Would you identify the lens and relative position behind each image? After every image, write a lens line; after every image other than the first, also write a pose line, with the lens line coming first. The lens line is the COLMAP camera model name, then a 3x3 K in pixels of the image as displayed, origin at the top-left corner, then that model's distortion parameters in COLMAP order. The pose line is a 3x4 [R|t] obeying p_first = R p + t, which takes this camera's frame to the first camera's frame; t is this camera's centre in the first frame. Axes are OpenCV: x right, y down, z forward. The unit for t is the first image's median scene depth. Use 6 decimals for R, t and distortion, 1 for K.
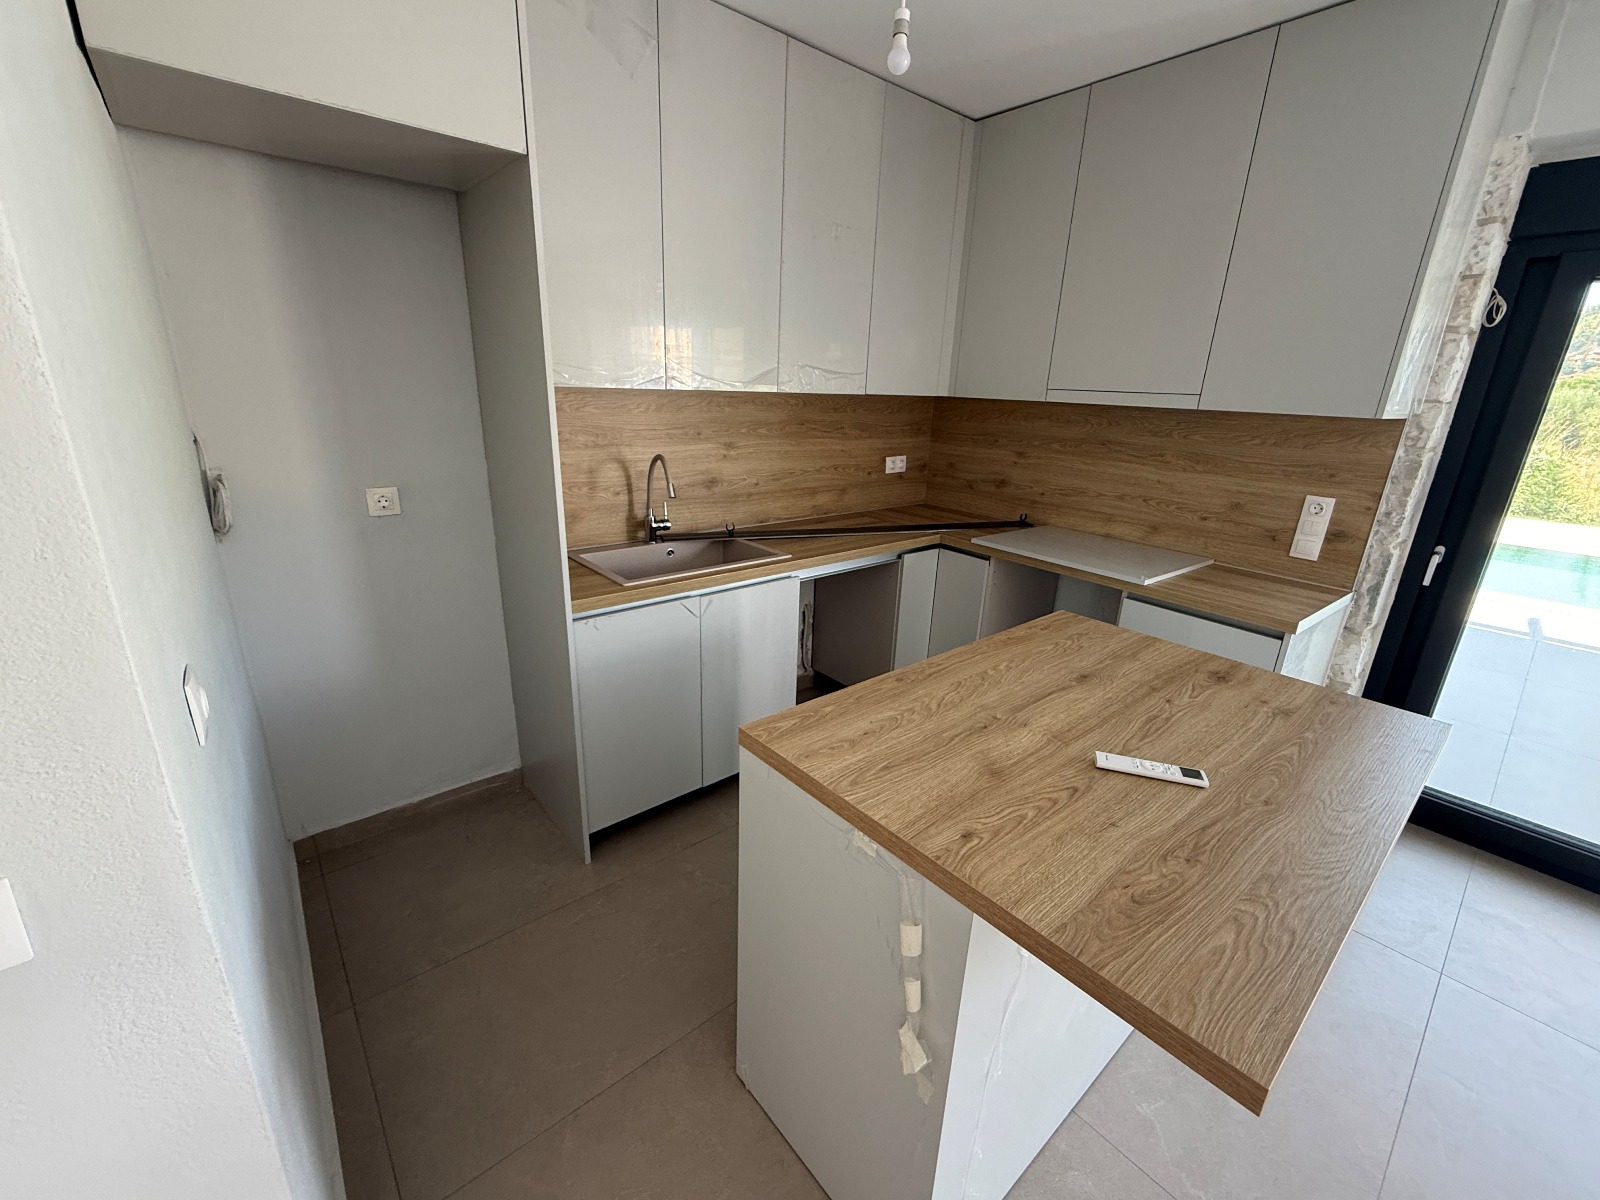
lens RADIAL K [[656.0, 0, 800.0], [0, 656.0, 600.0], [0, 0, 1]] dist [-0.000668, -0.000164]
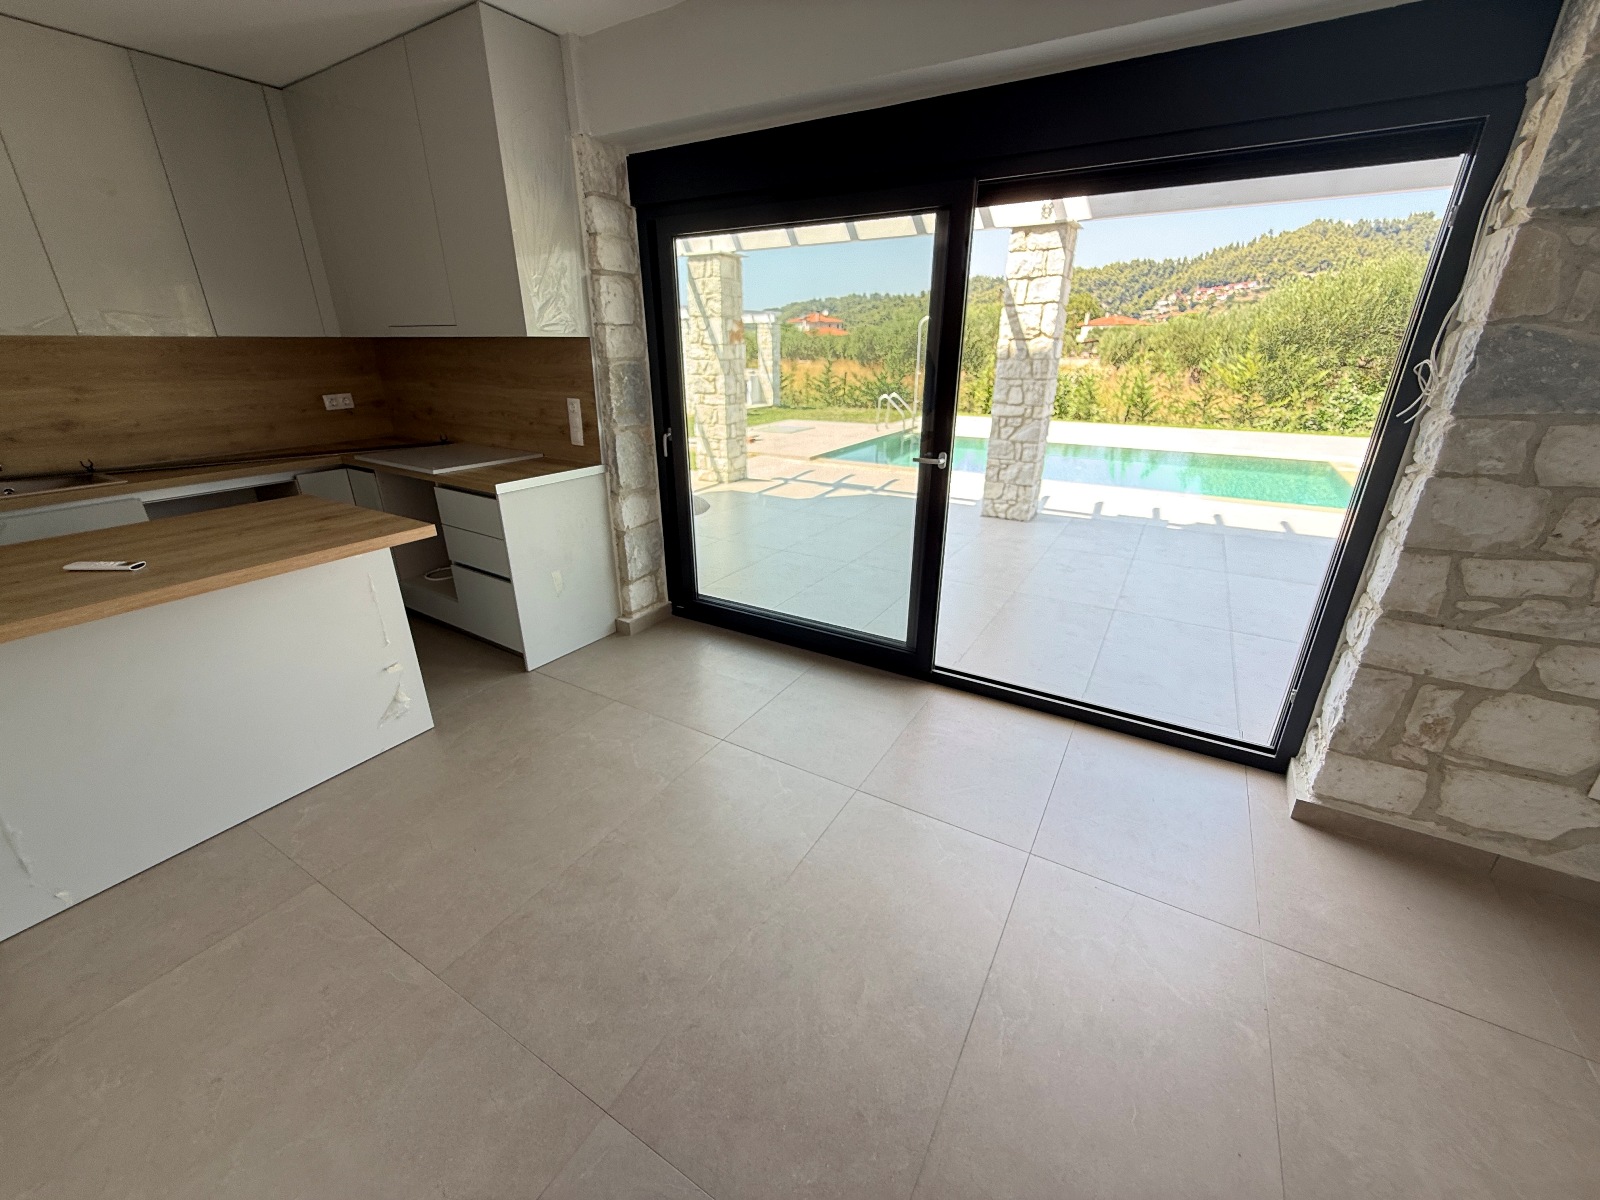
lens RADIAL K [[637.1, 0, 800.0], [0, 637.1, 600.0], [0, 0, 1]] dist [0.000052, 0.000005]
pose [[0.946507, -0.153260, 0.283964, 0.641554], [0.132476, 0.986988, 0.091127, 0.163367], [-0.294235, -0.048634, 0.954495, -0.358514]]
